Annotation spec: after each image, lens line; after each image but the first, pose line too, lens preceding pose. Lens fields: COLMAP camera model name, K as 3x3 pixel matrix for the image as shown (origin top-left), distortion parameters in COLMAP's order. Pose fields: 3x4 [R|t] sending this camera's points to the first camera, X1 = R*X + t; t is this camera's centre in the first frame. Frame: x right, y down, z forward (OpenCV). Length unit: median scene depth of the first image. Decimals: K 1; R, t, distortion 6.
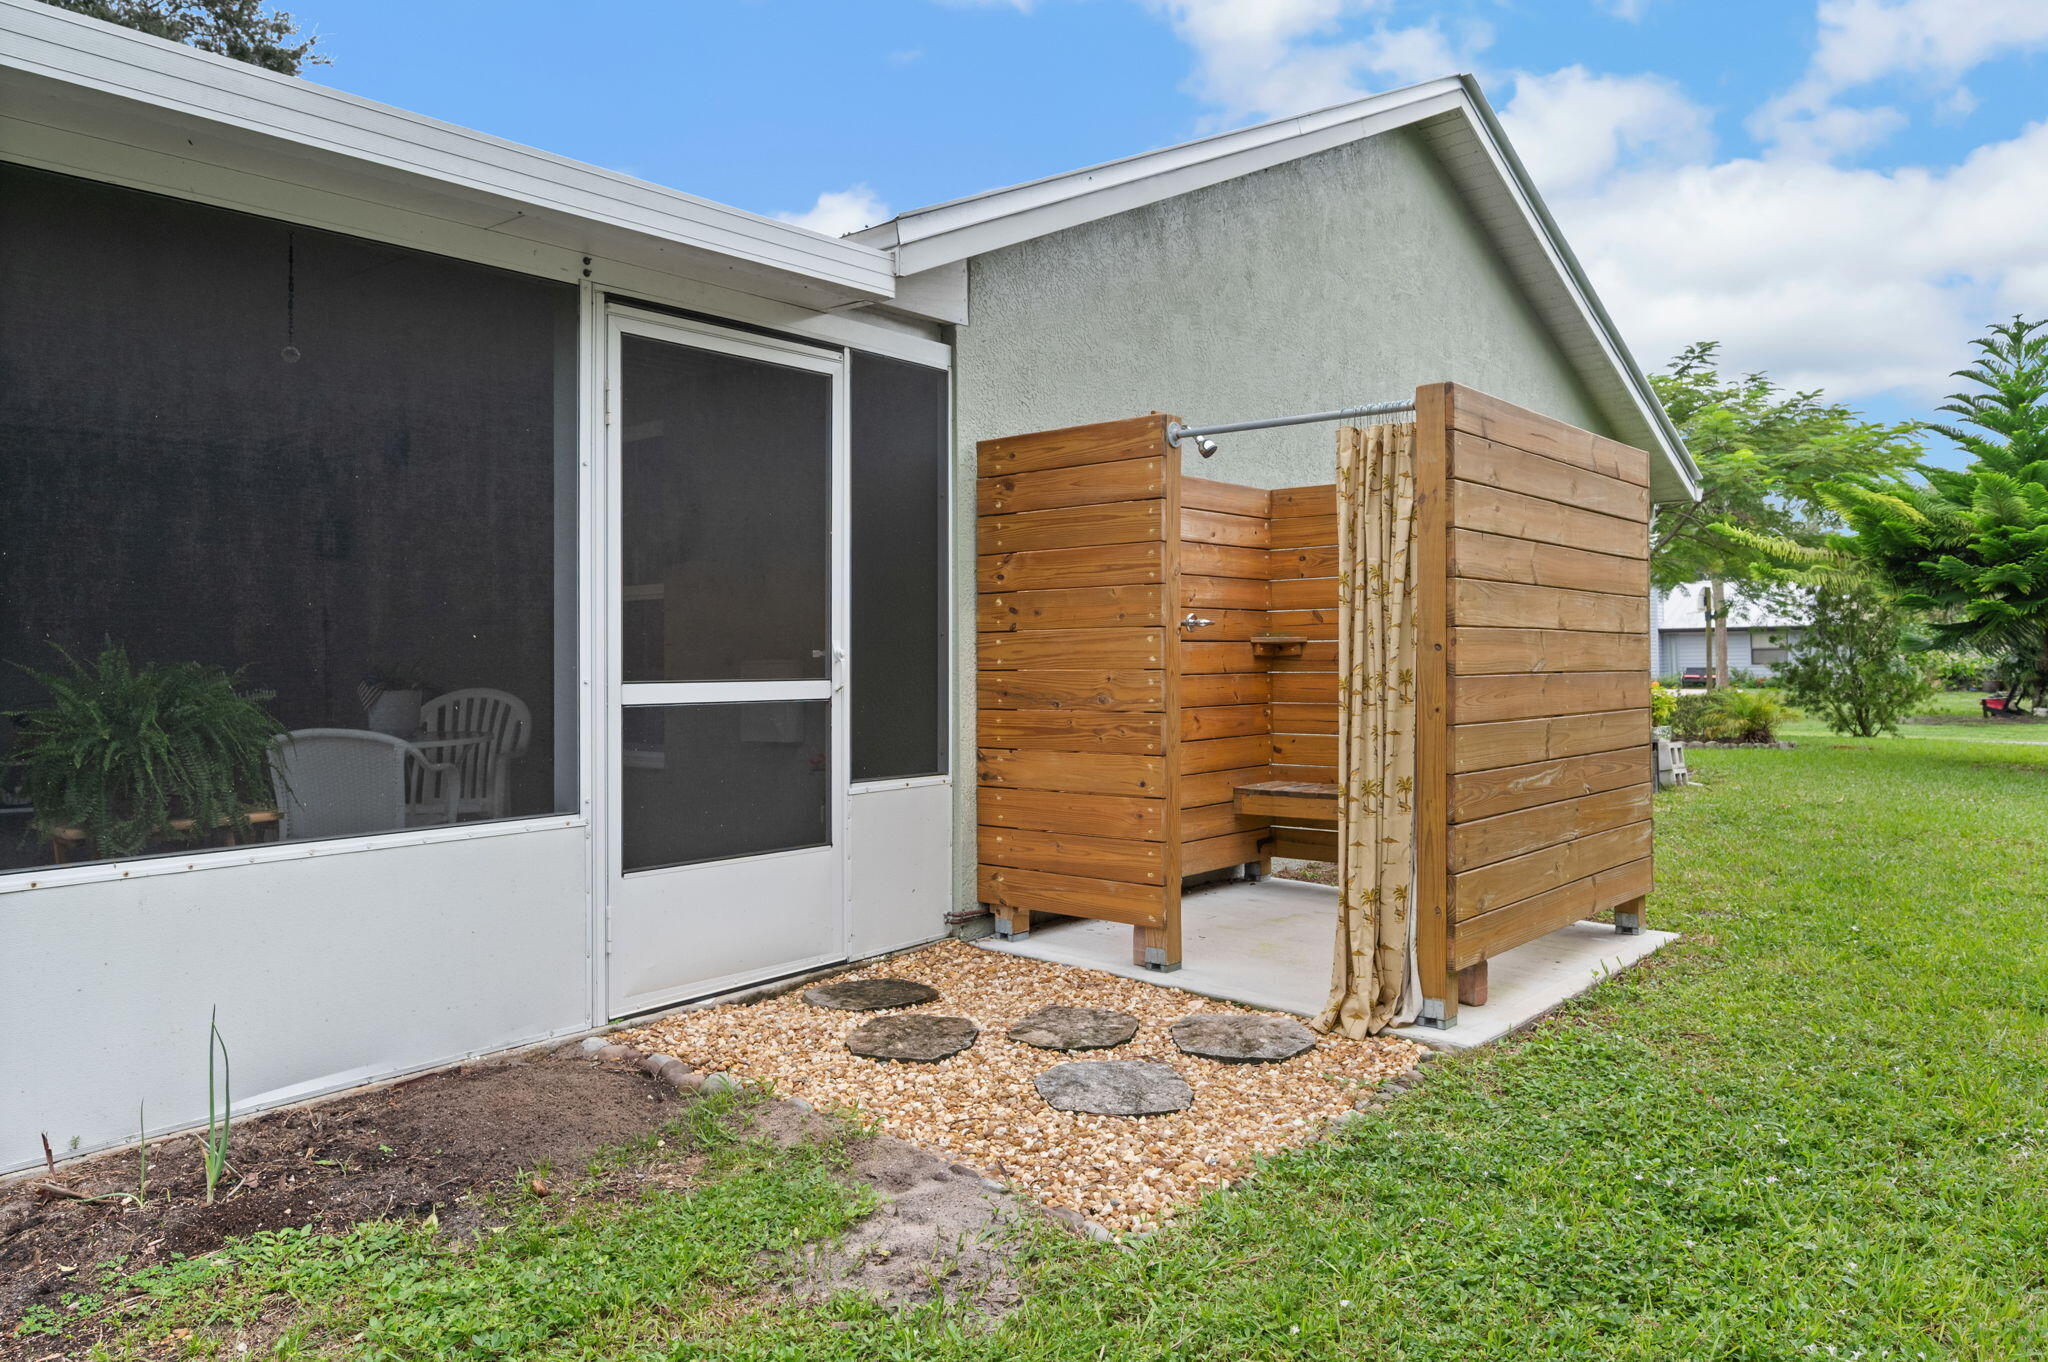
lens RADIAL K [[1453.9, 0, 1024.0], [0, 1453.9, 681.0], [0, 0, 1]] dist [0.000455, -0.000105]
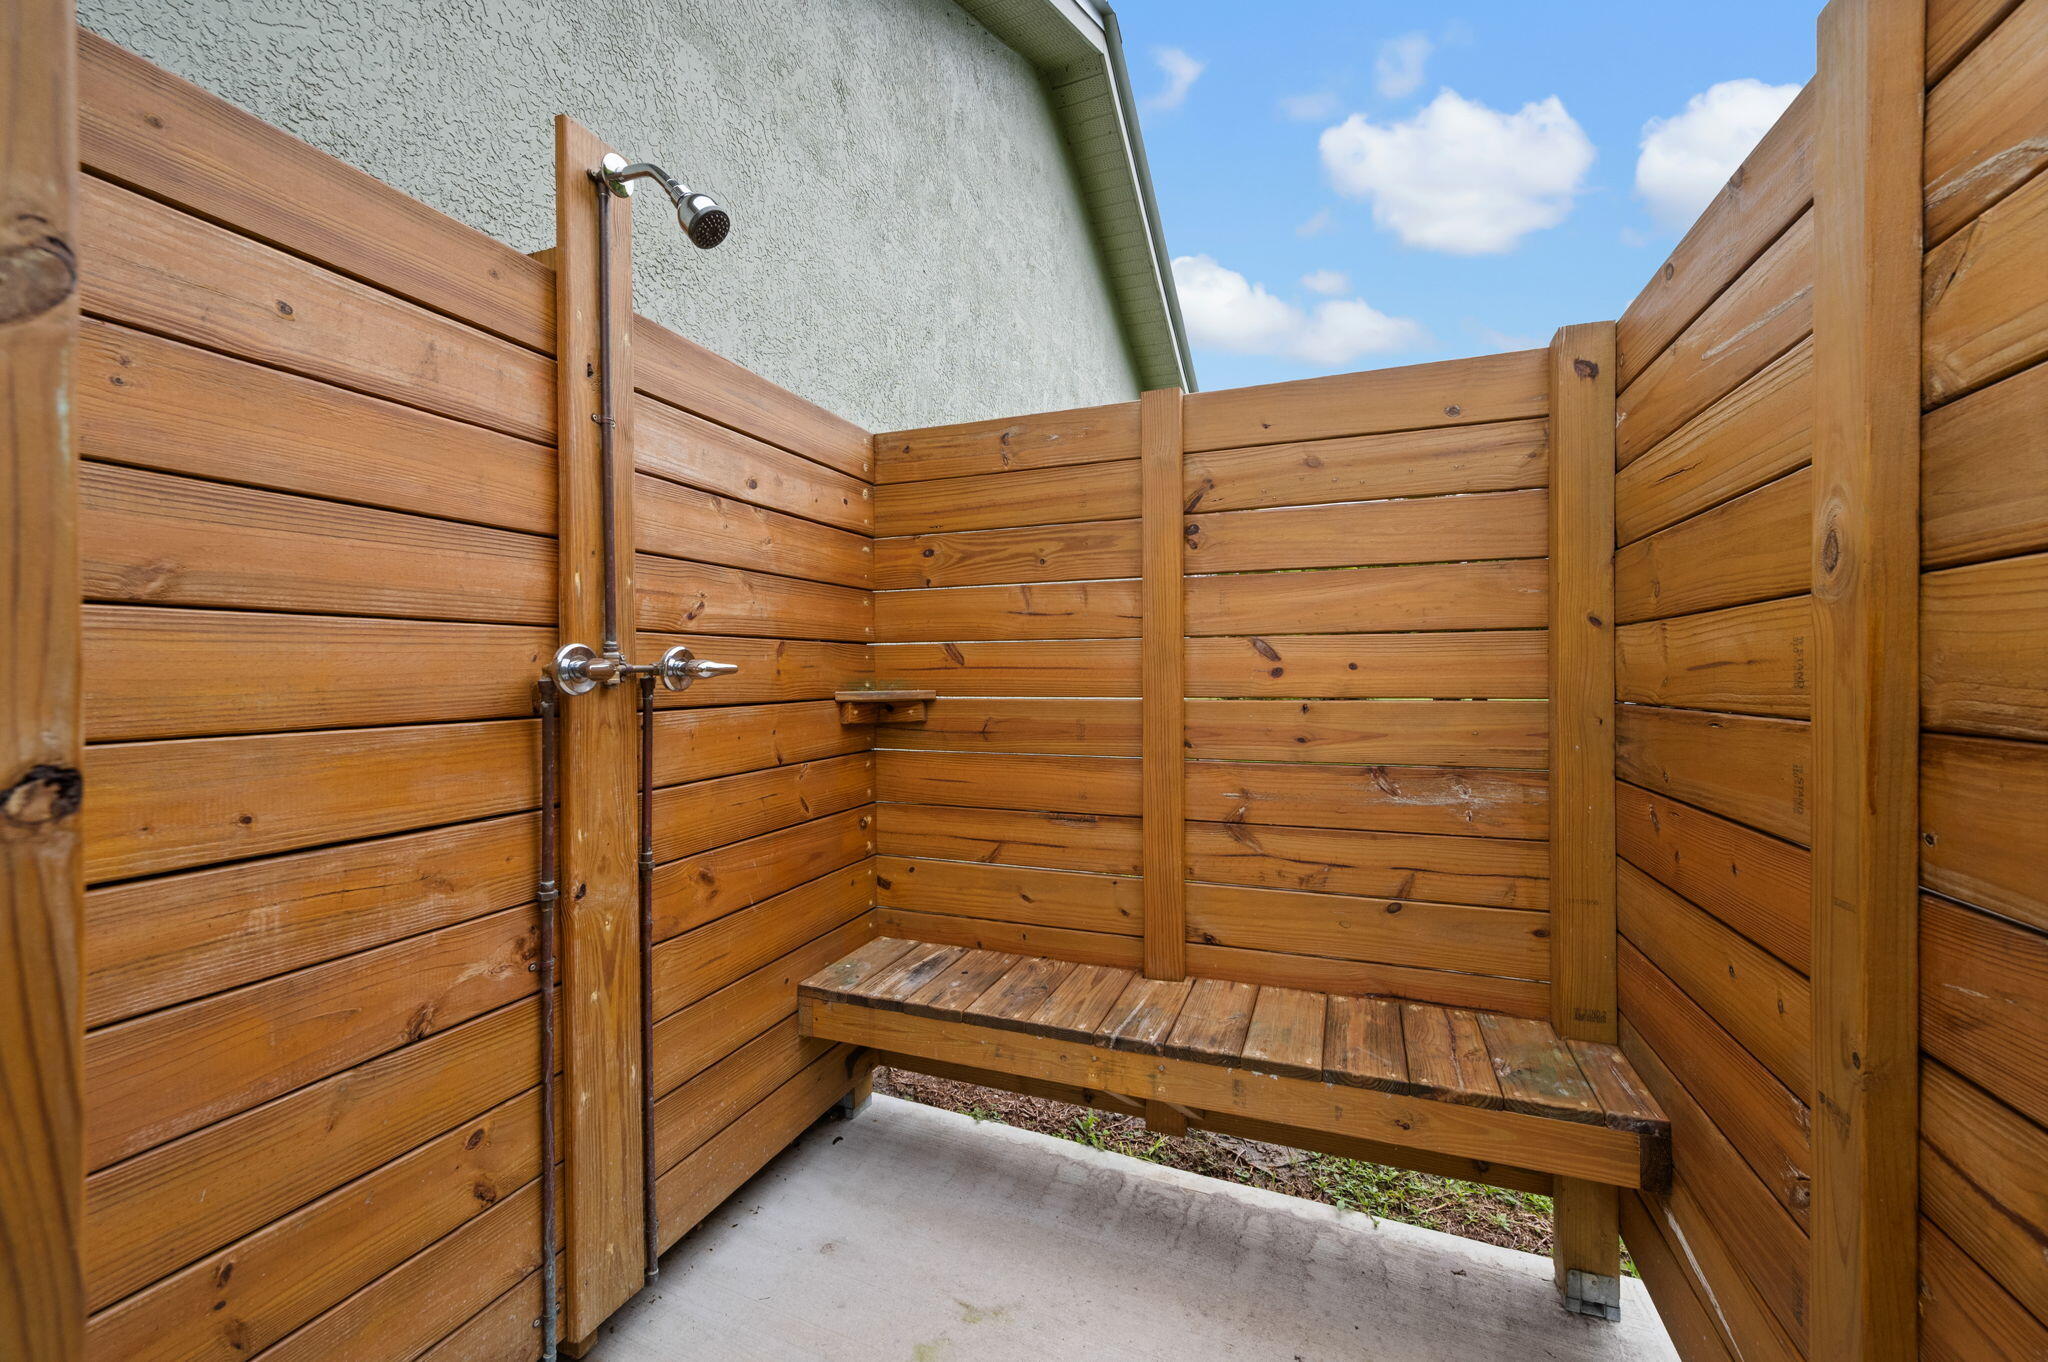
lens RADIAL K [[852.4, 0, 1024.0], [0, 852.4, 681.0], [0, 0, 1]] dist [0.000389, -0.000064]
pose [[0.945774, 0.004264, 0.324797, 0.119012], [-0.002897, 0.999985, -0.004693, -0.032592], [-0.324812, 0.003497, 0.945772, 0.674670]]
